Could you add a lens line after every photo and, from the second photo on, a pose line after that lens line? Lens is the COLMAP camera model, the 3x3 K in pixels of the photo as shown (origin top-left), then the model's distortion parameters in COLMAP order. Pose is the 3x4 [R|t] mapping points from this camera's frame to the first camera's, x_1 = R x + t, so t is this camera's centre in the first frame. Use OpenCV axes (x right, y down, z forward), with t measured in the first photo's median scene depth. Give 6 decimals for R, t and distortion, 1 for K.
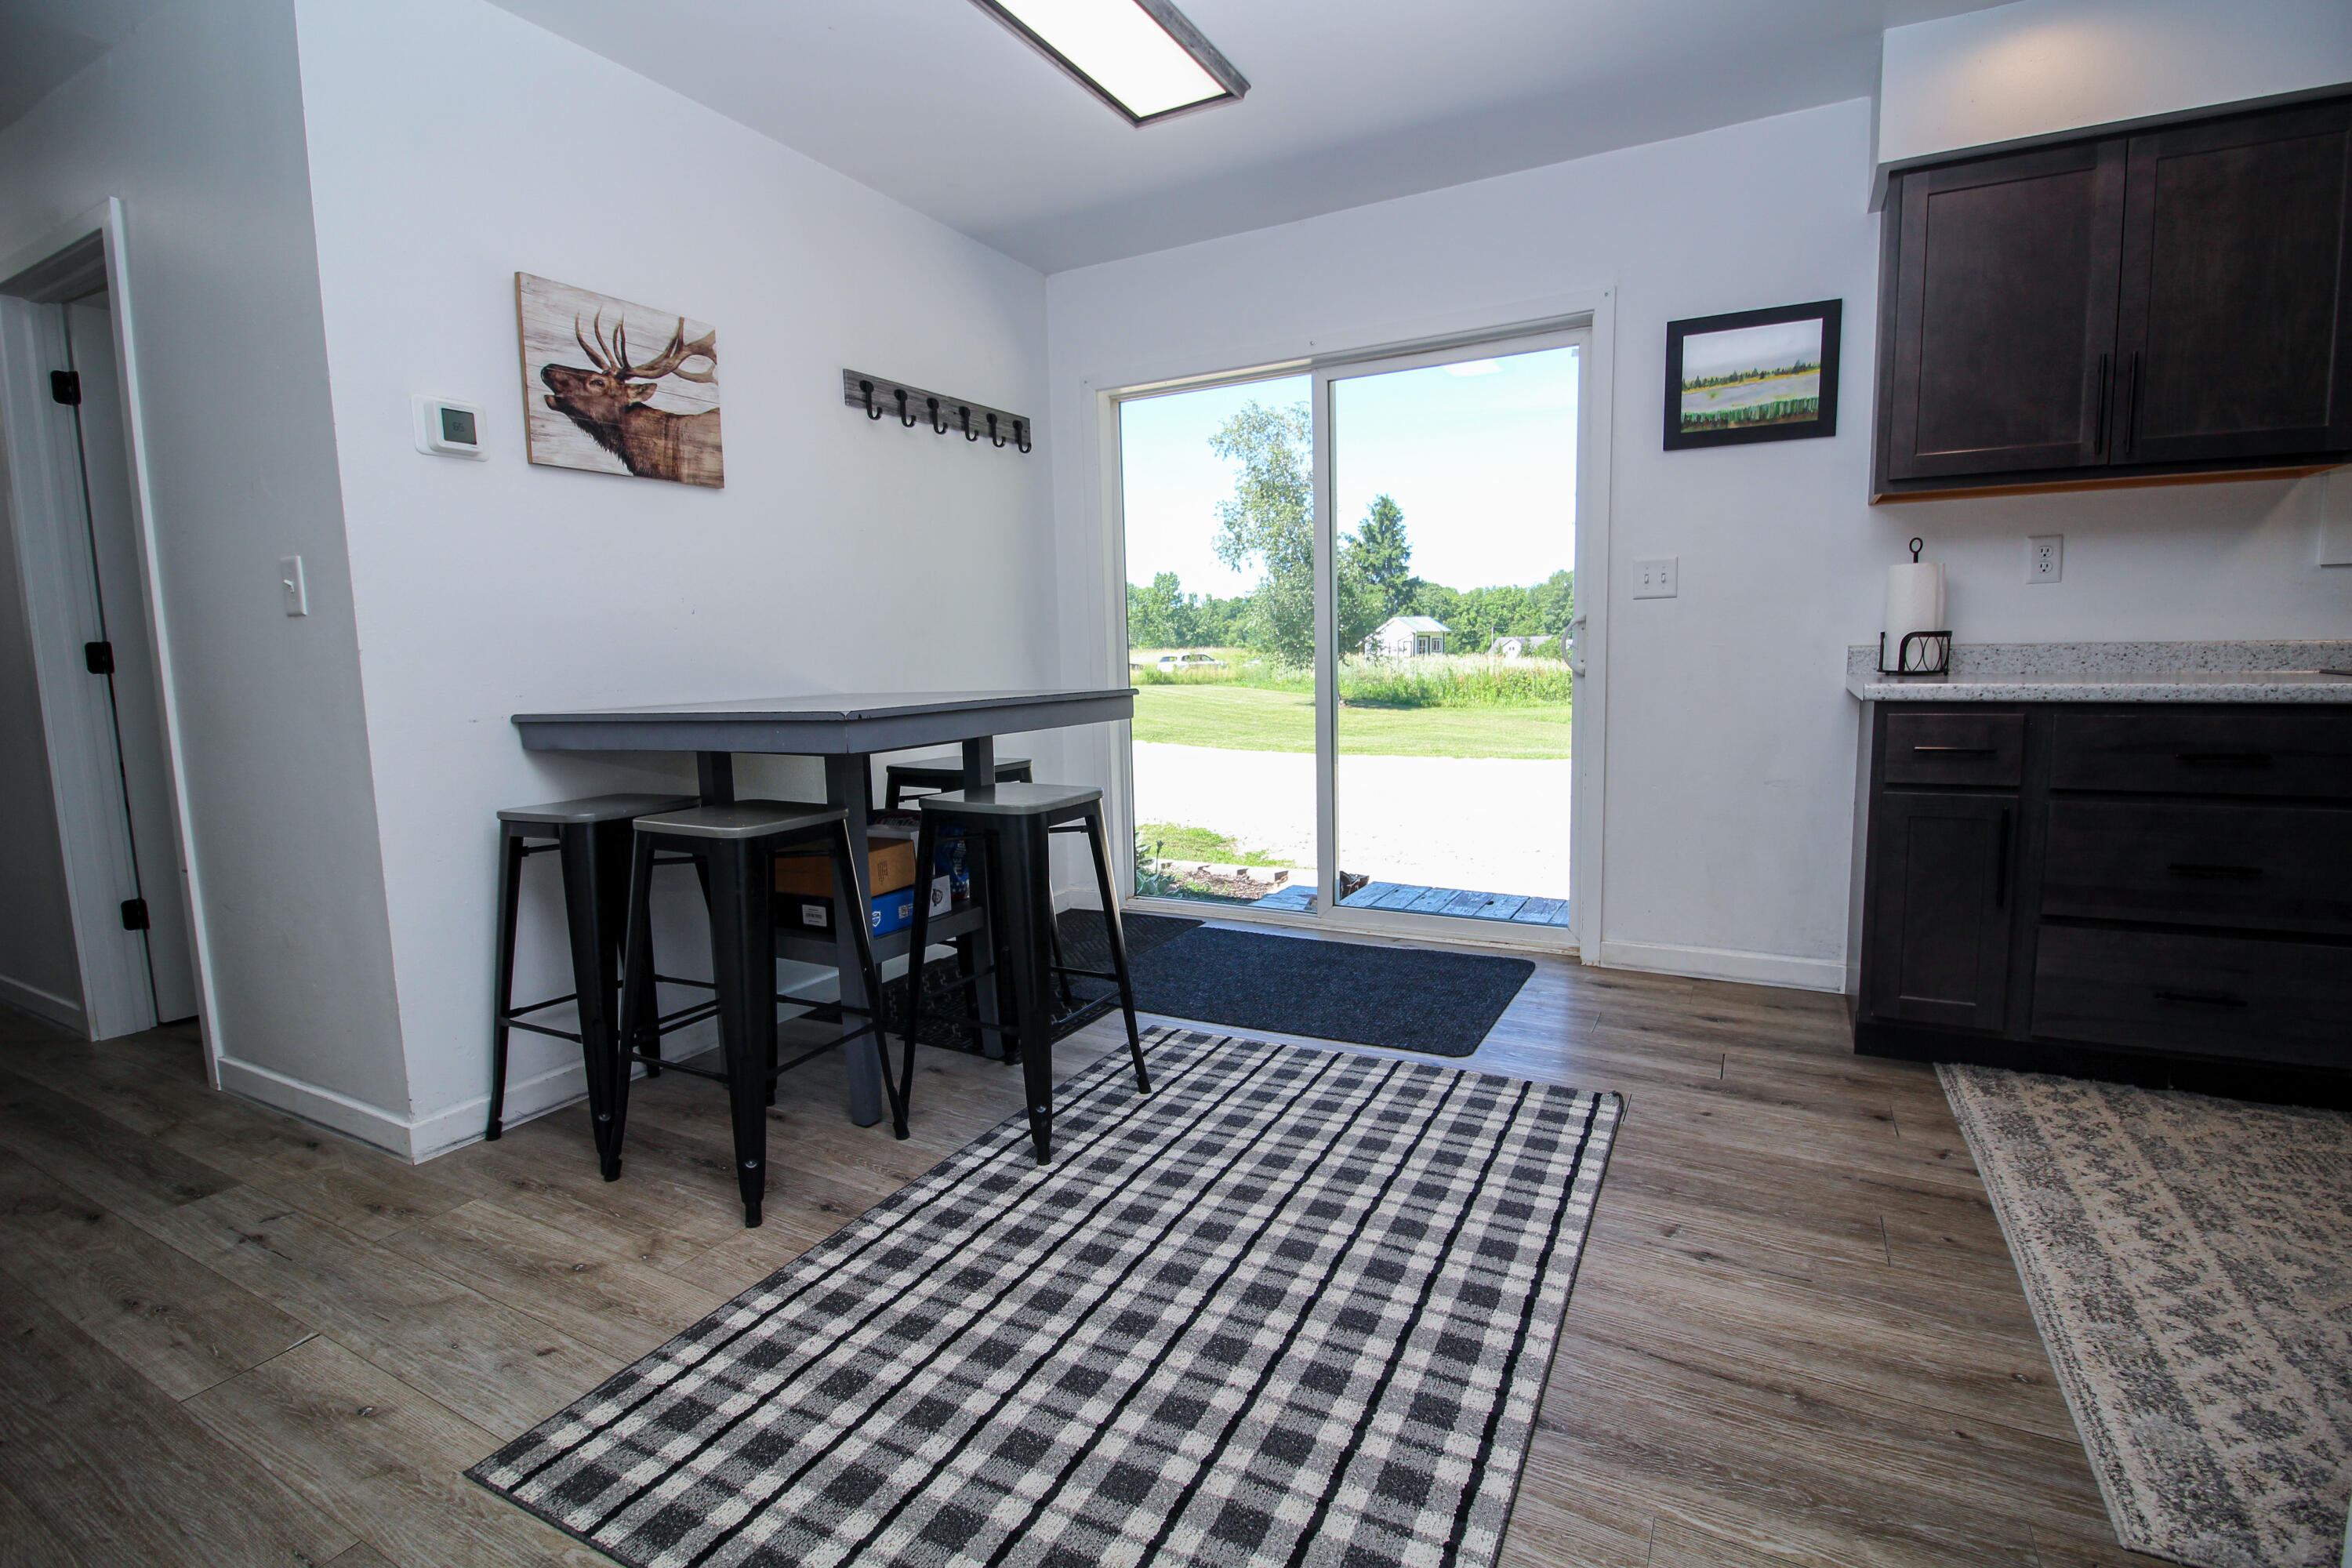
lens RADIAL K [[1085.7, 0, 1186.2], [0, 1085.7, 778.0], [0, 0, 1]] dist [0.001994, -0.014112]
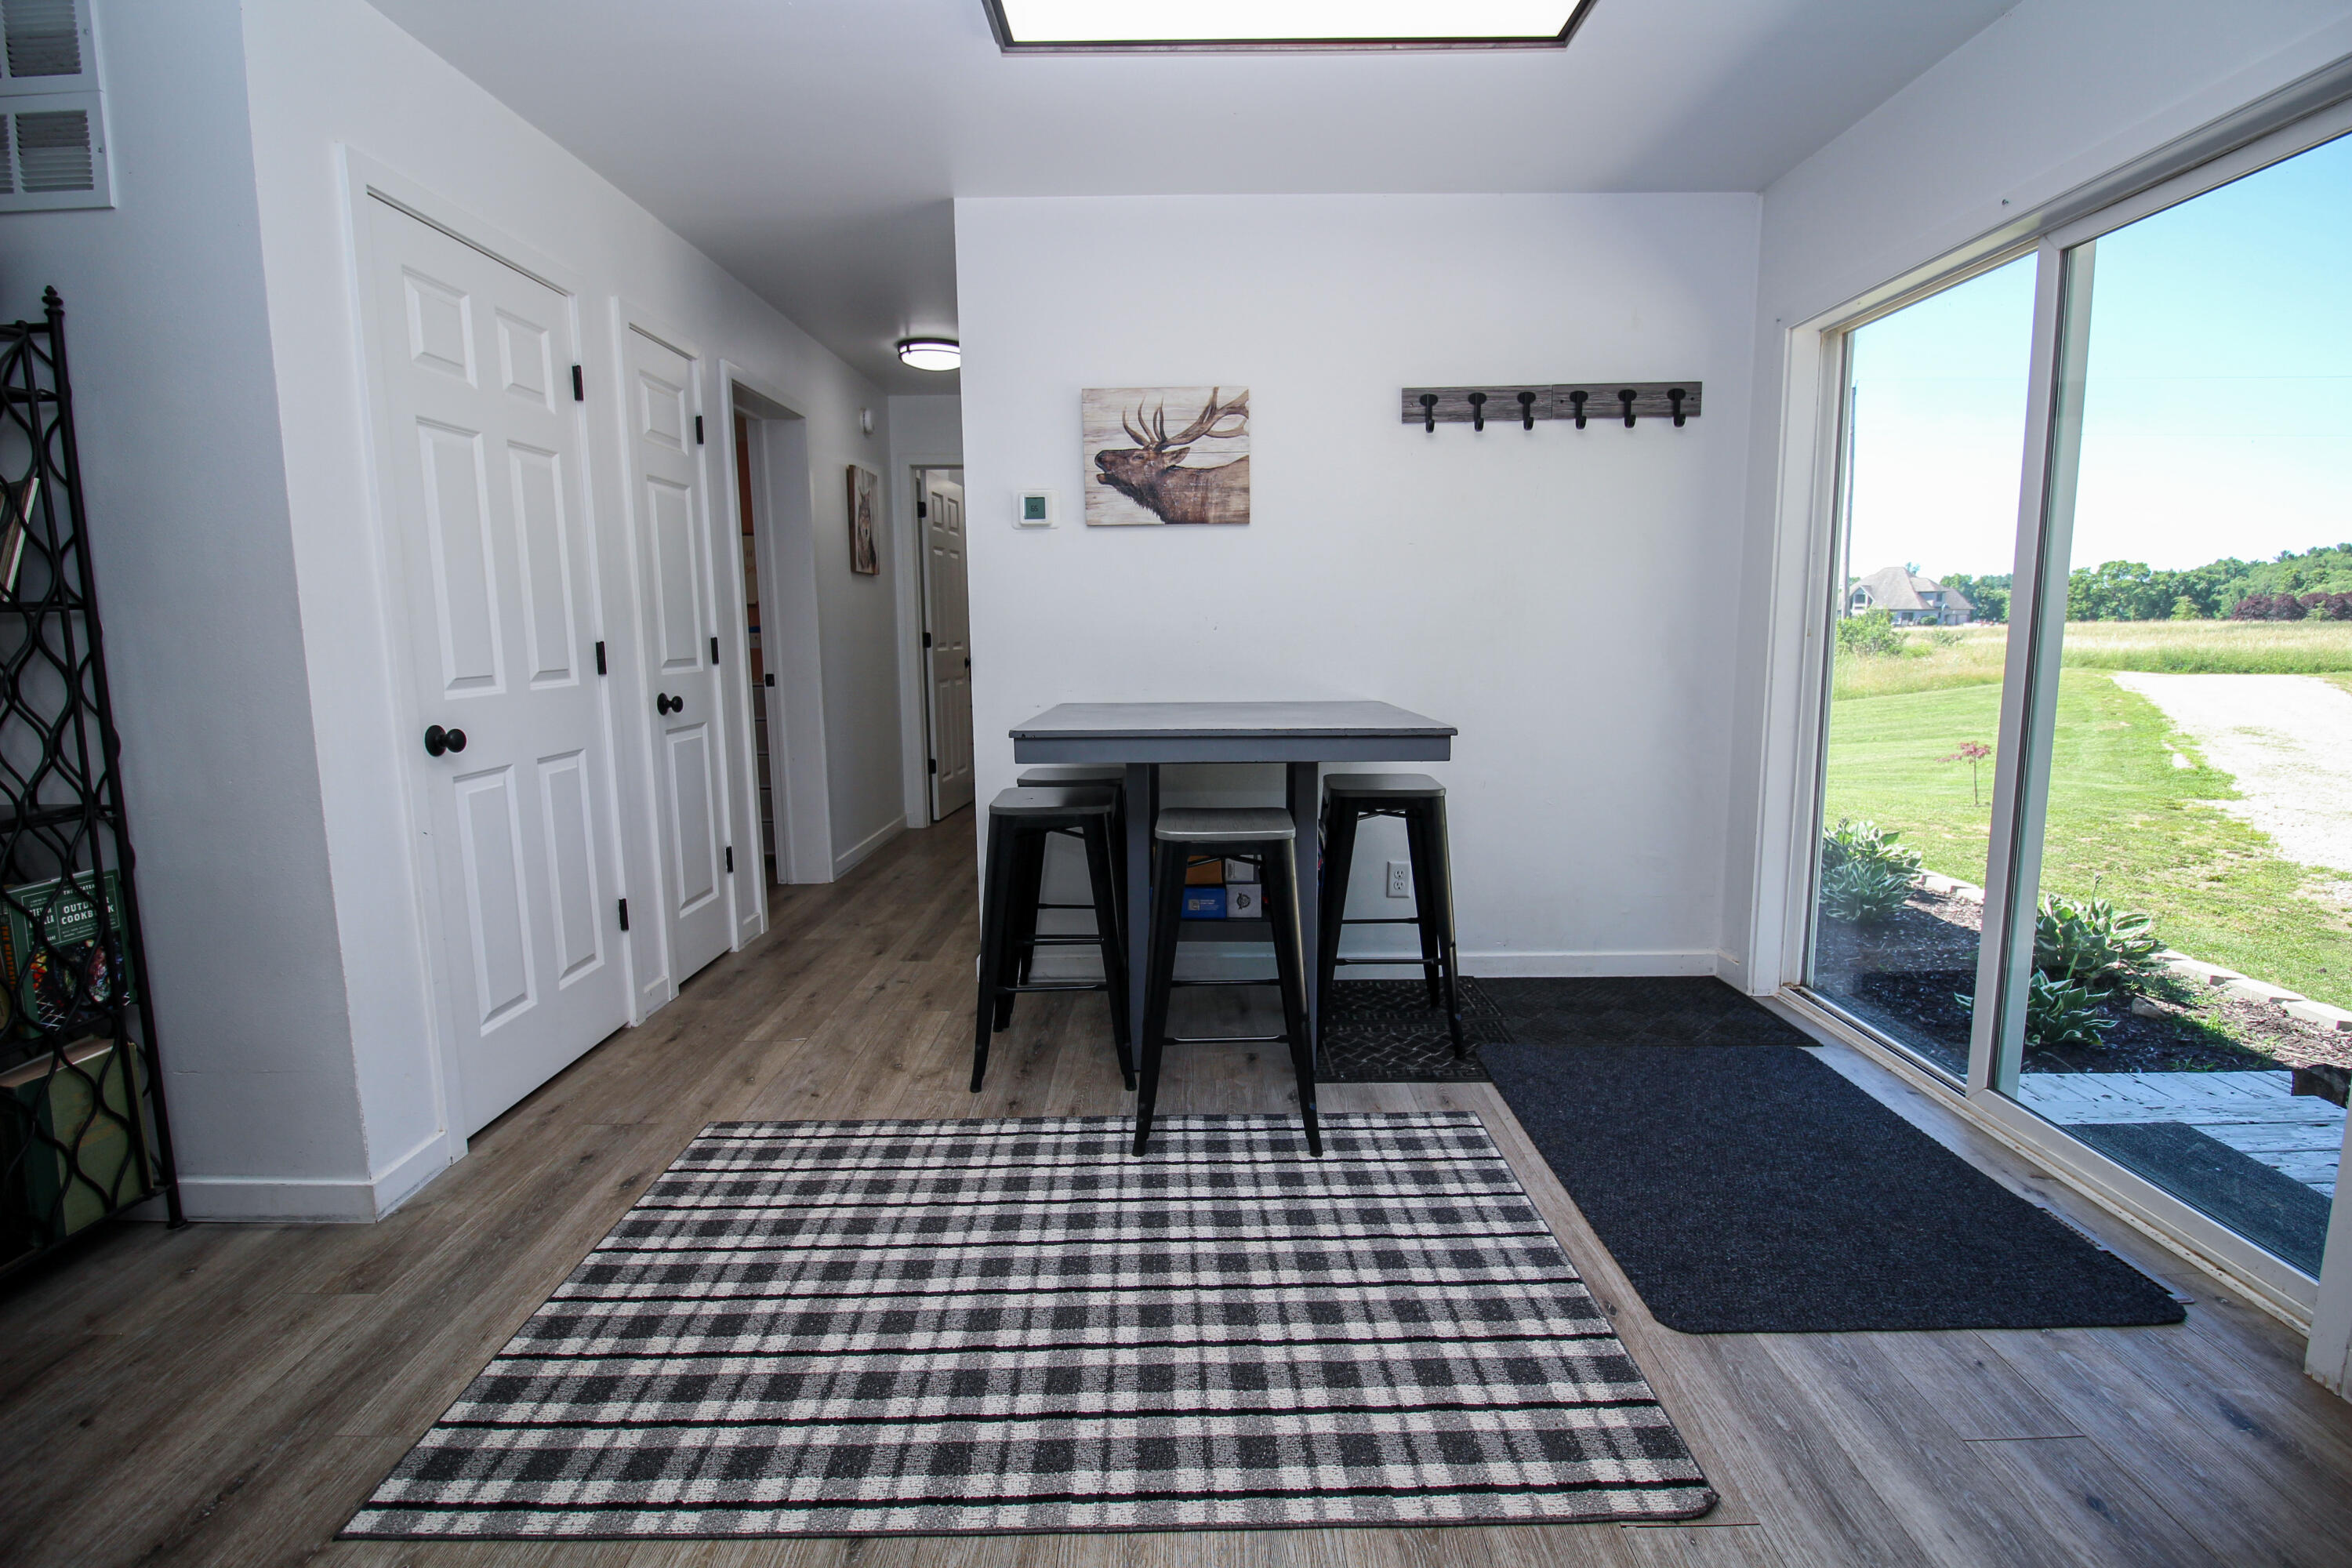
lens RADIAL K [[1085.7, 0, 1186.2], [0, 1085.7, 778.0], [0, 0, 1]] dist [0.001994, -0.014112]
pose [[0.473136, 0.144546, -0.869051, 0.696777], [-0.106911, 0.988578, 0.106221, -0.126902], [0.874478, 0.042654, 0.483186, 0.434955]]
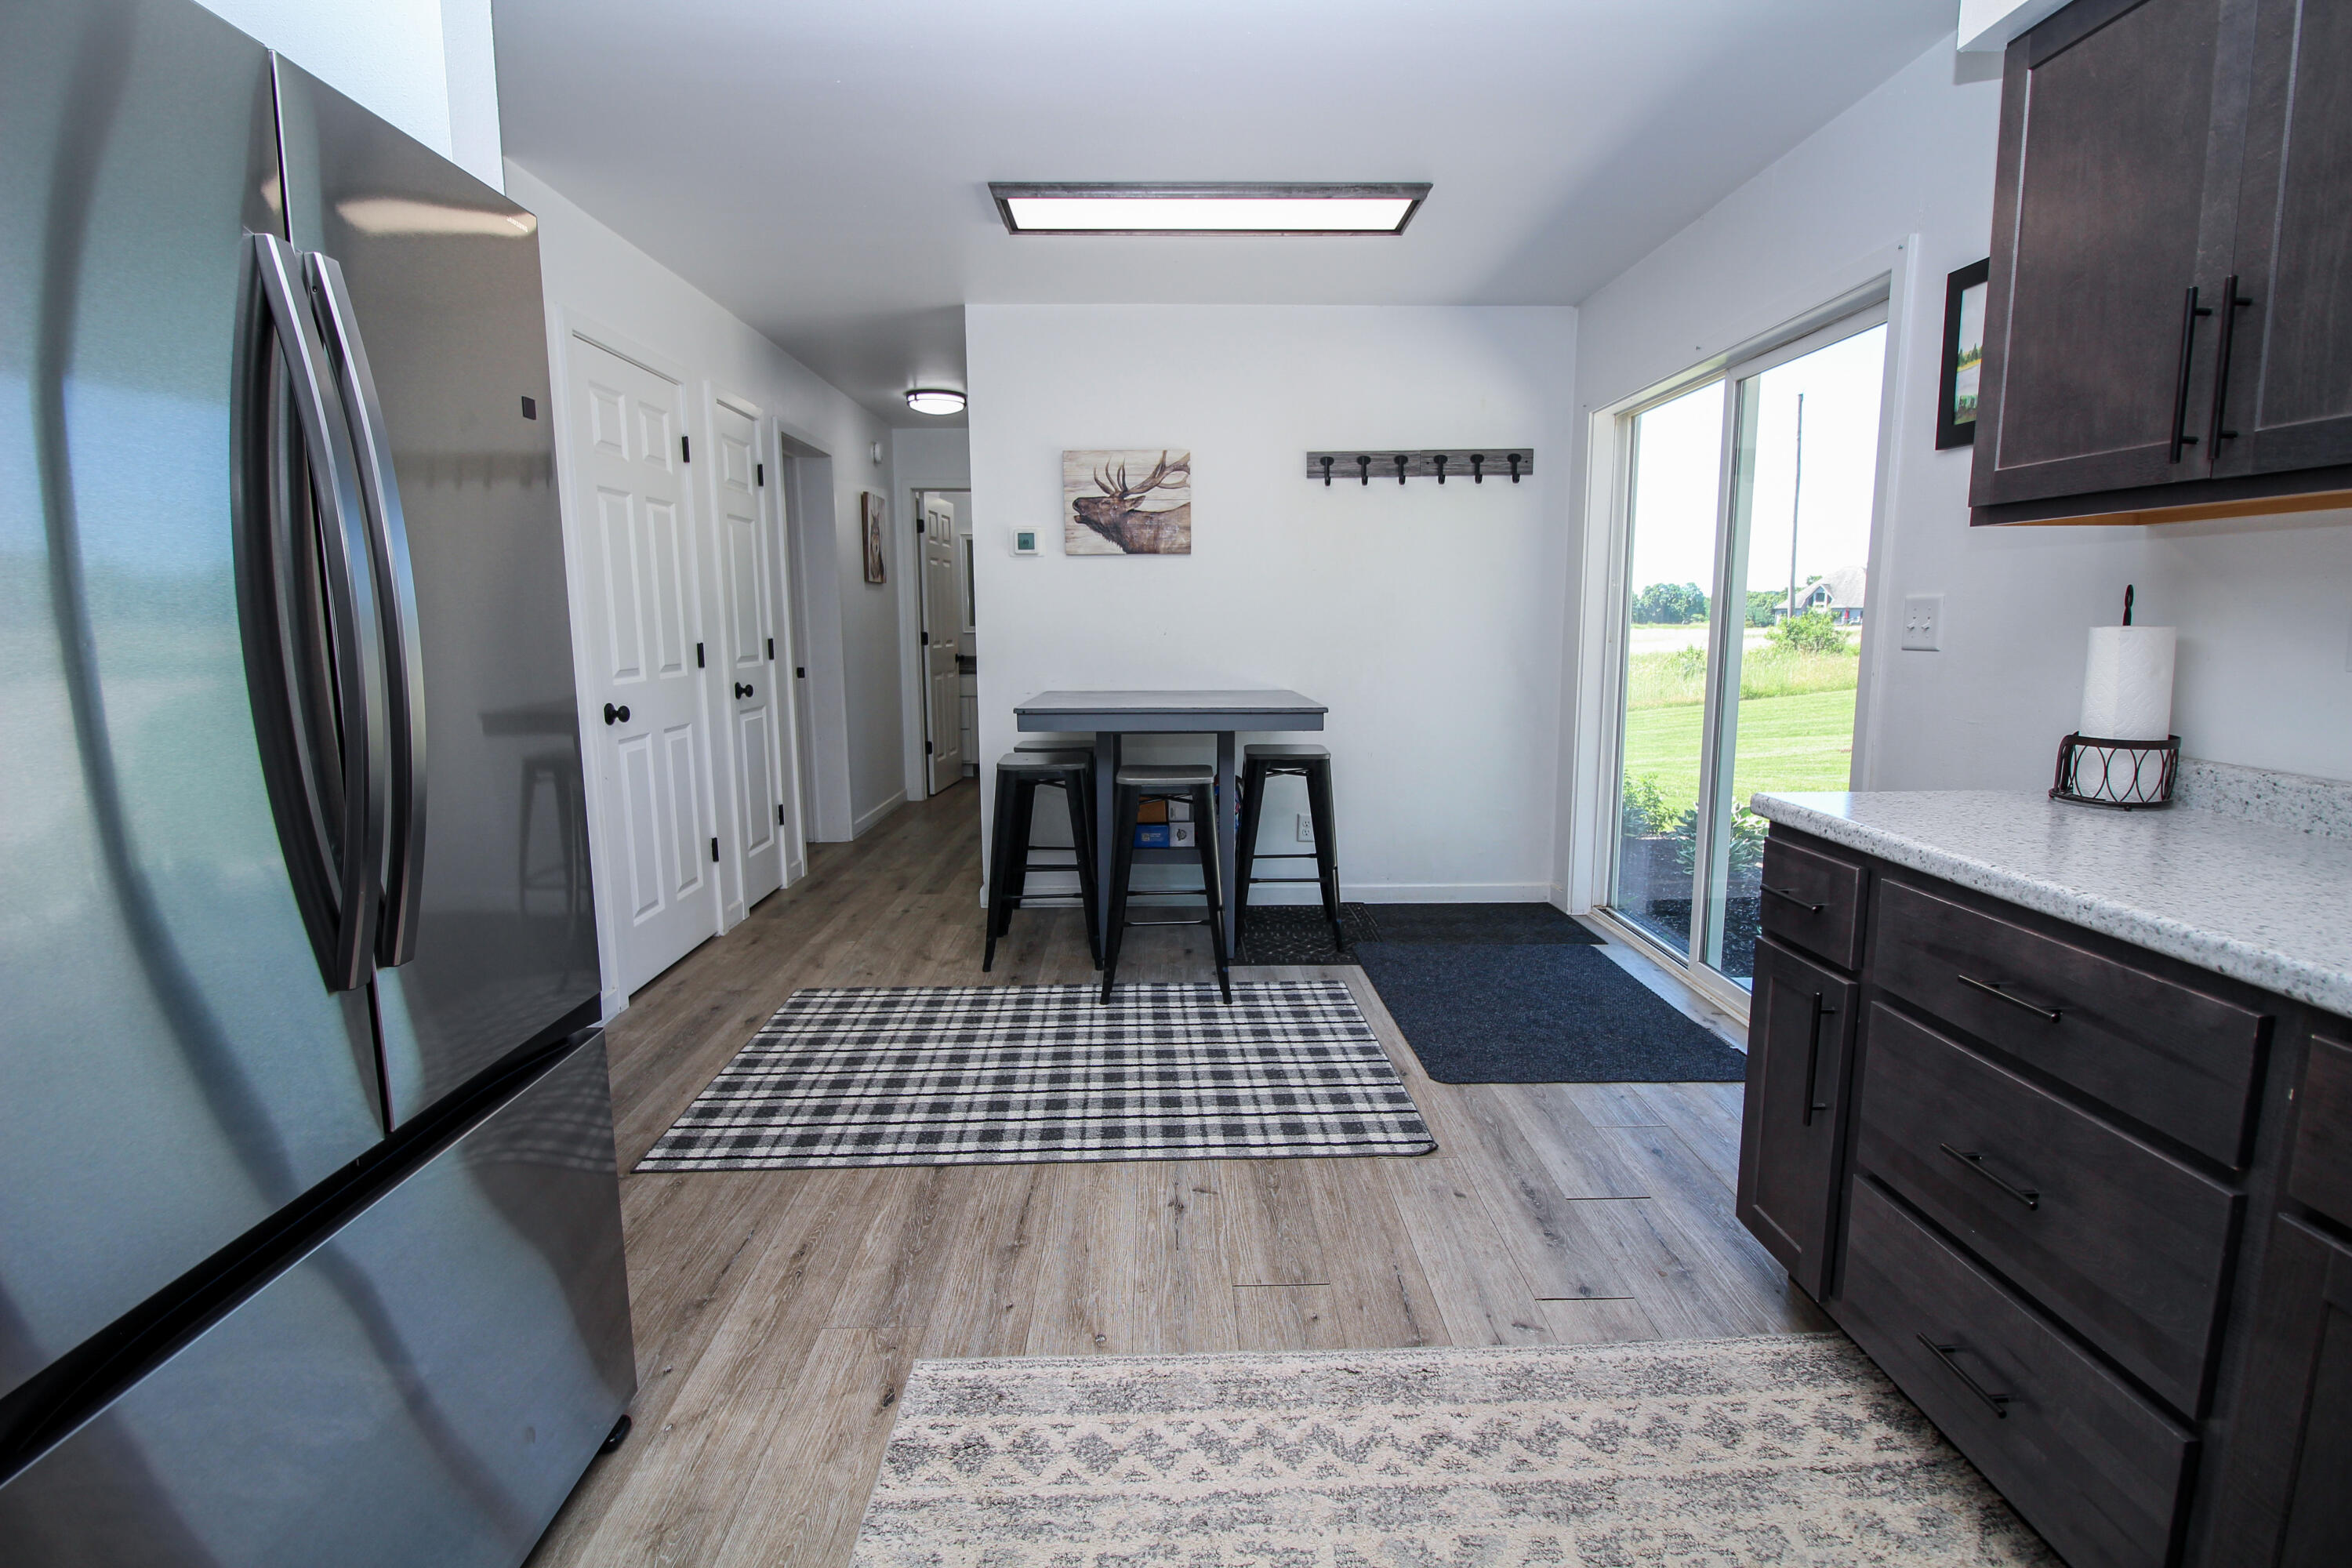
lens RADIAL K [[1082.4, 0, 1180.6], [0, 1082.4, 784.2], [0, 0, 1]] dist [0.000165, -0.014145]
pose [[0.491638, 0.154878, -0.856916, 1.075023], [-0.111026, 0.987174, 0.114722, -0.135062], [0.863693, 0.038738, 0.502527, 0.257337]]
